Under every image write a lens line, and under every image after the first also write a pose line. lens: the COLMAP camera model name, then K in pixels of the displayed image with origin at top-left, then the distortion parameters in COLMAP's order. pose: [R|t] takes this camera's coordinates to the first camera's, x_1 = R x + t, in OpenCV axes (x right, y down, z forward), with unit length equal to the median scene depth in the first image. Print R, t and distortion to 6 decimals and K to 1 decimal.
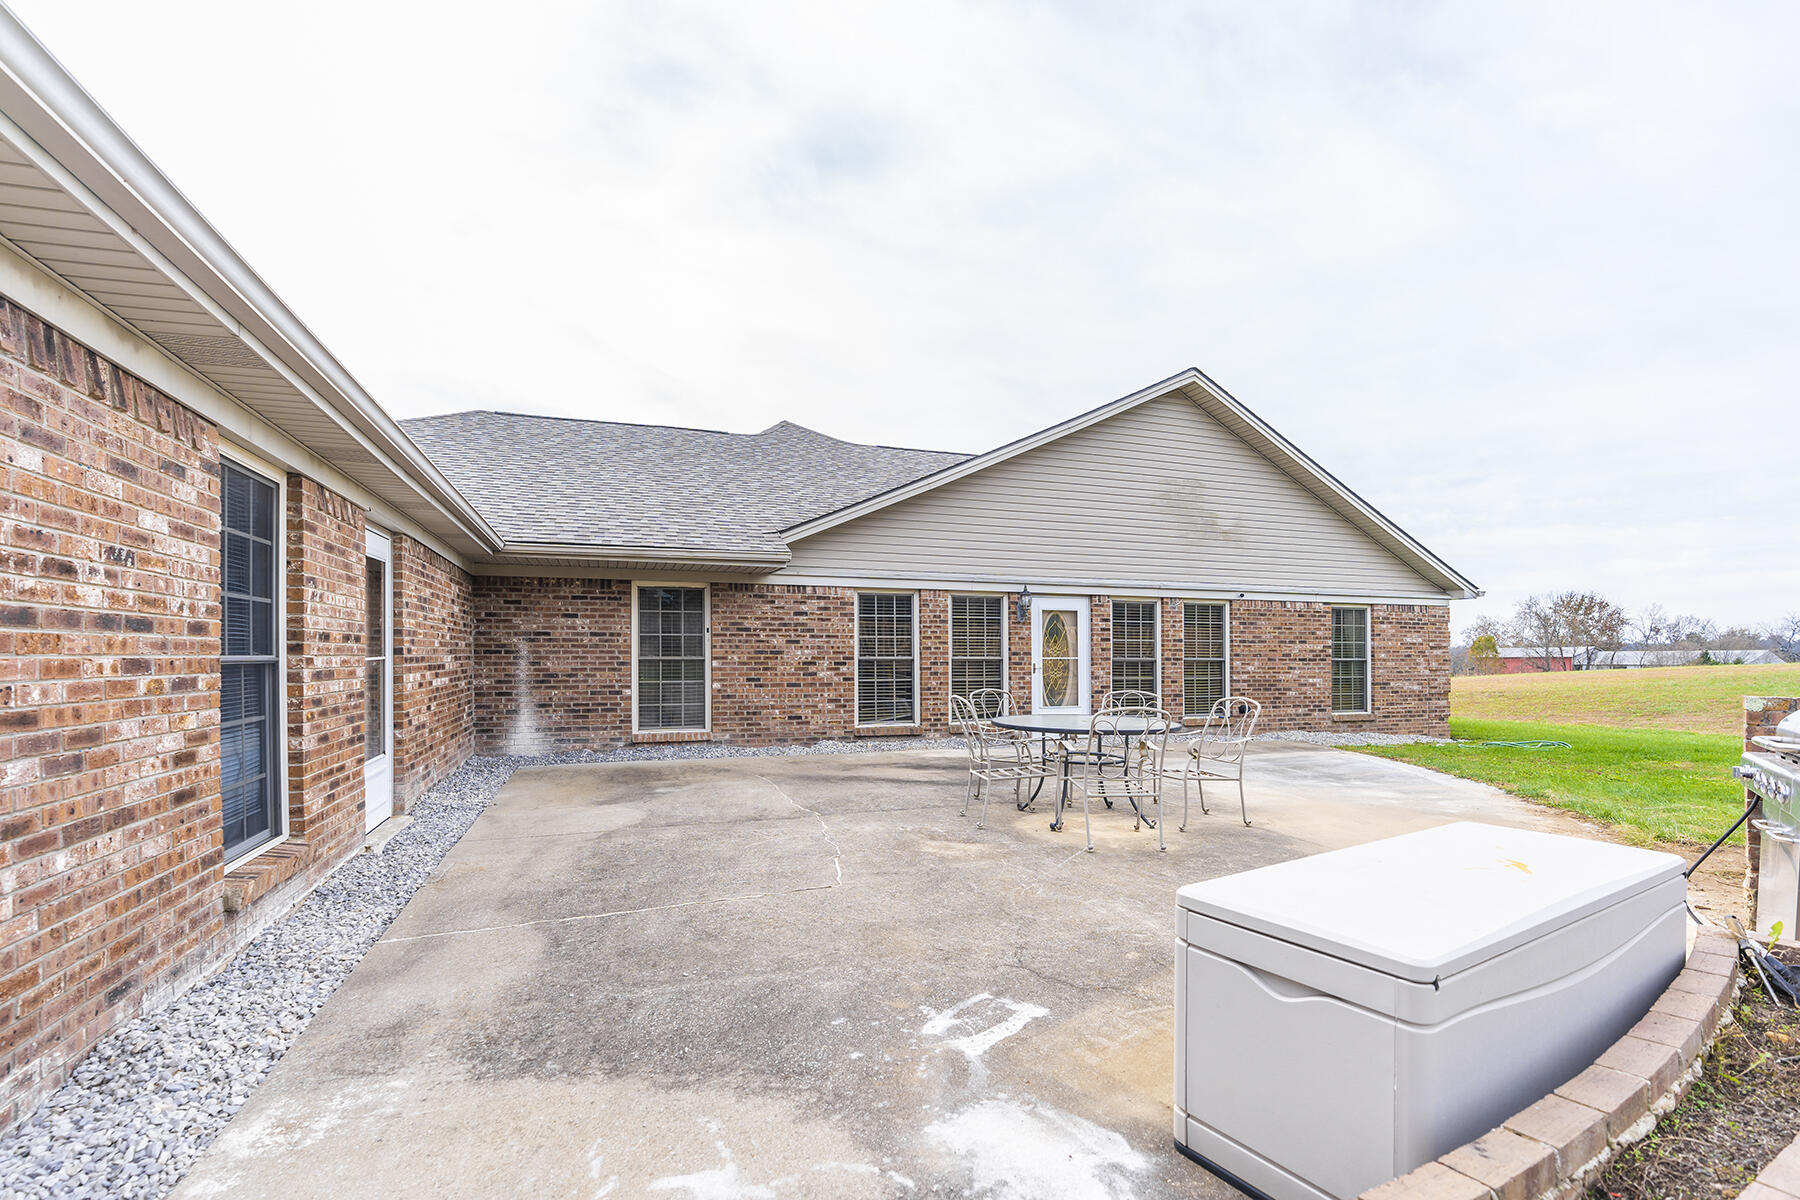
lens RADIAL K [[753.8, 0, 895.5], [0, 753.8, 648.7], [0, 0, 1]] dist [0.000549, 0.000023]
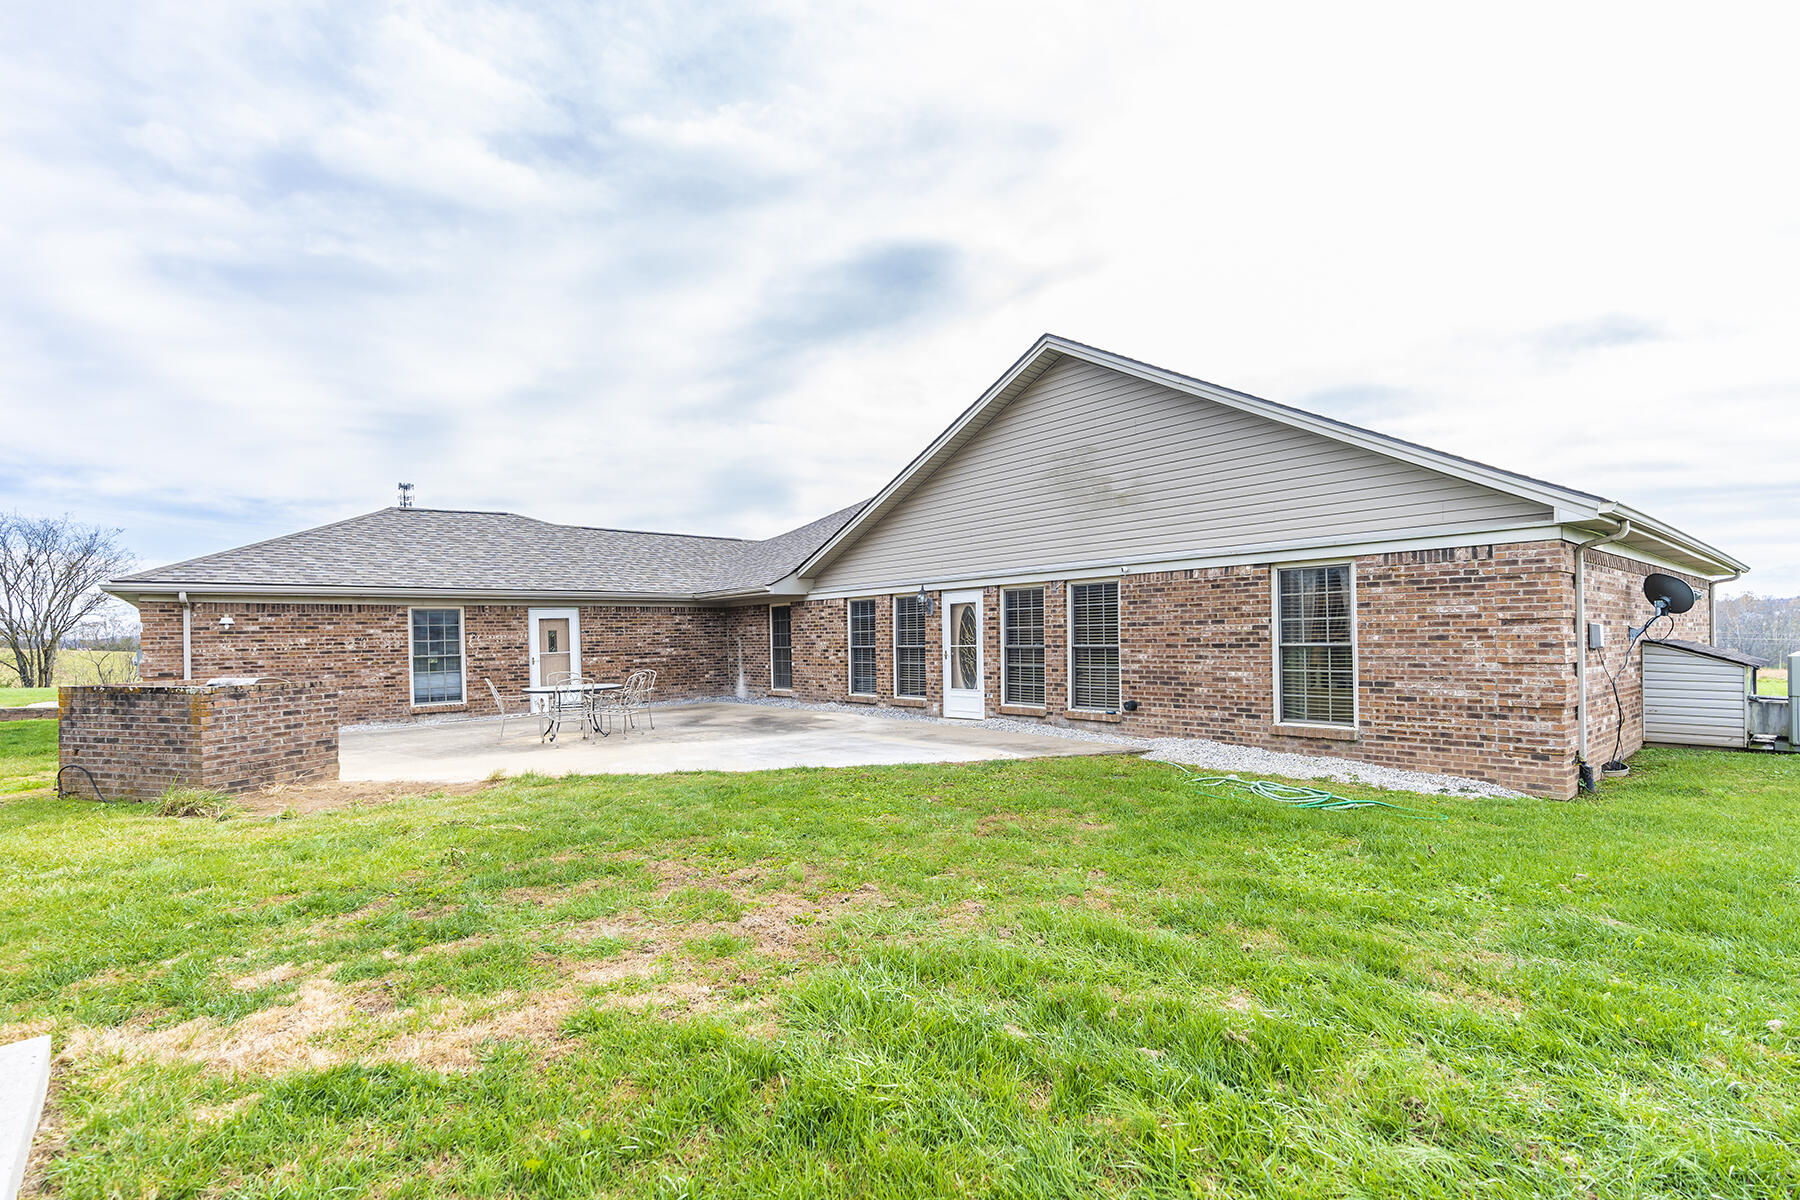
lens RADIAL K [[867.7, 0, 900.2], [0, 867.7, 628.3], [0, 0, 1]] dist [-0.000251, -0.000084]
pose [[0.357610, -0.024138, -0.933559, 1.297908], [0.017955, 0.999659, -0.018969, 0.008630], [0.933698, -0.009978, 0.357922, 0.427157]]
